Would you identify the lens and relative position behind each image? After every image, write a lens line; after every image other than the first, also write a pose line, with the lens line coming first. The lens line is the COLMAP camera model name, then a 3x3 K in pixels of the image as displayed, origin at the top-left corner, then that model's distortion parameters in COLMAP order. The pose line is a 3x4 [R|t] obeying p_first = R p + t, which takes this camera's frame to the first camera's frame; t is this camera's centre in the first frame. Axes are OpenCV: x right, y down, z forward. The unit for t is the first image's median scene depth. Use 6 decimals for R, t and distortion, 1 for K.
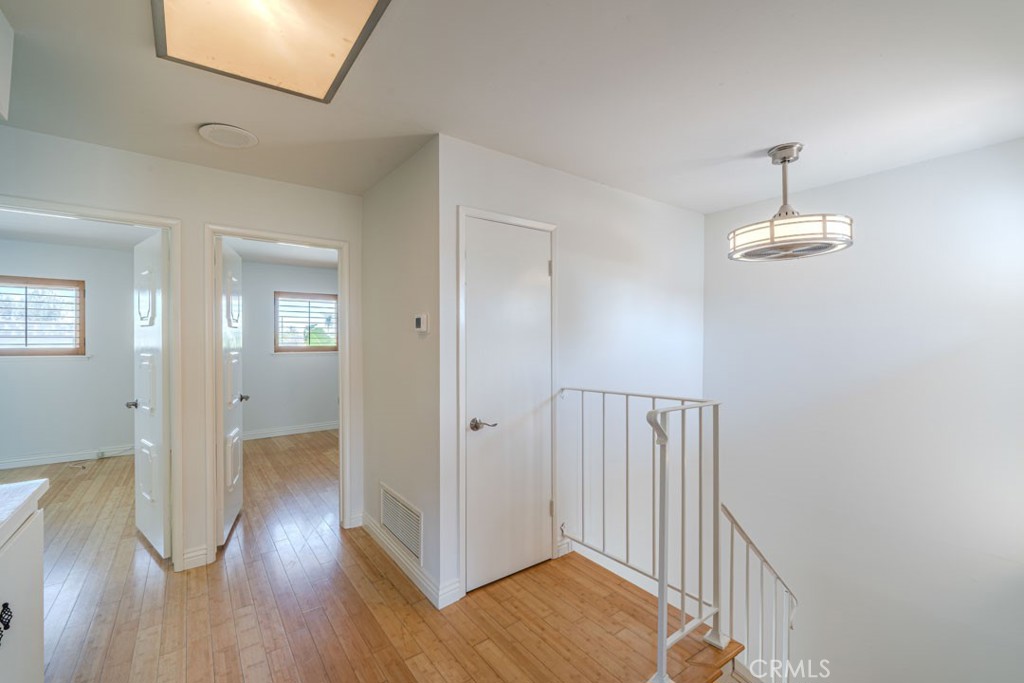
lens RADIAL K [[423.1, 0, 509.0], [0, 423.1, 340.5], [0, 0, 1]] dist [-0.000094, -0.000103]
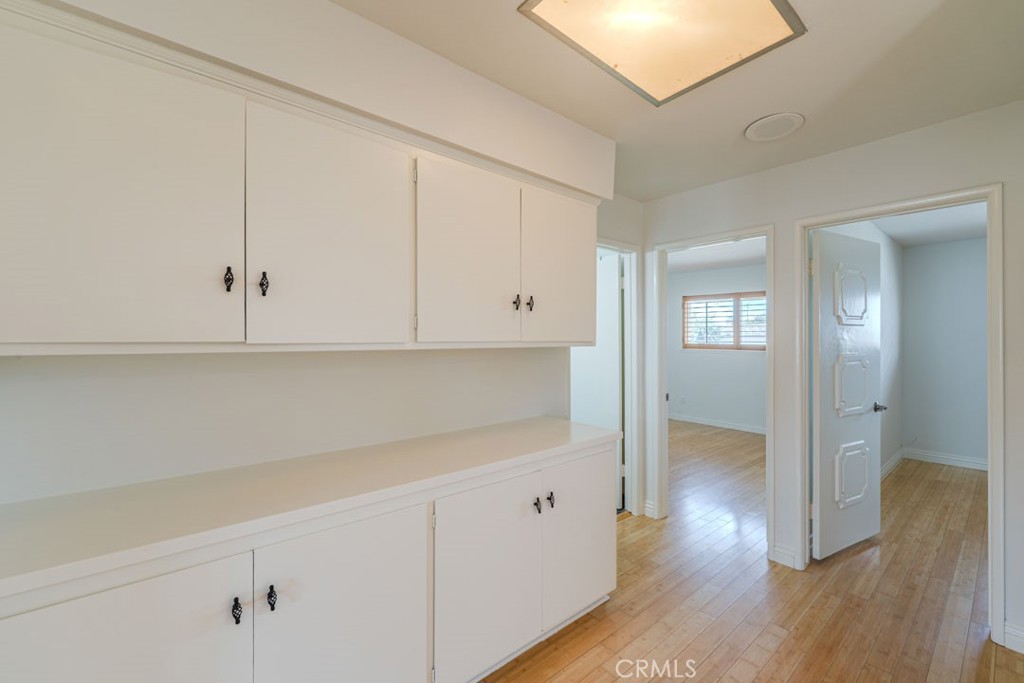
lens RADIAL K [[429.8, 0, 544.1], [0, 429.8, 337.4], [0, 0, 1]] dist [-0.000303, -0.000237]
pose [[0.093884, -0.002763, -0.995579, 0.306645], [-0.005215, 0.999981, -0.003267, 0.002152], [0.995570, 0.005498, 0.093868, 0.455980]]
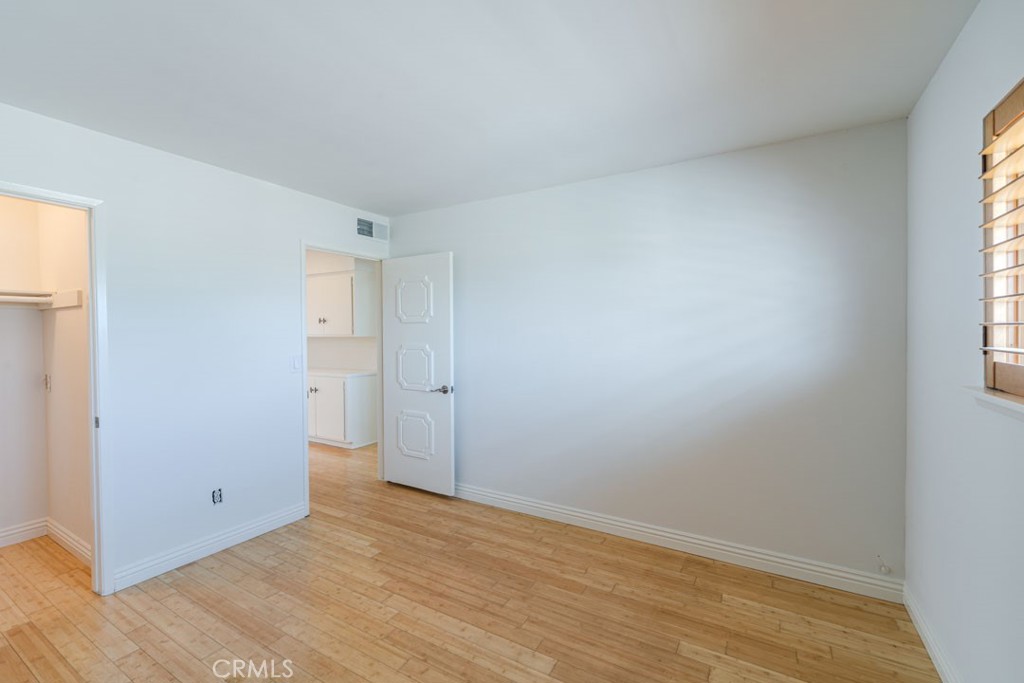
lens RADIAL K [[423.1, 0, 509.0], [0, 423.1, 340.5], [0, 0, 1]] dist [-0.000094, -0.000103]
pose [[-0.918634, 0.014147, -0.394856, -0.755214], [0.006403, 0.999761, 0.020921, -0.002243], [0.395058, 0.016691, -0.918505, 3.591938]]
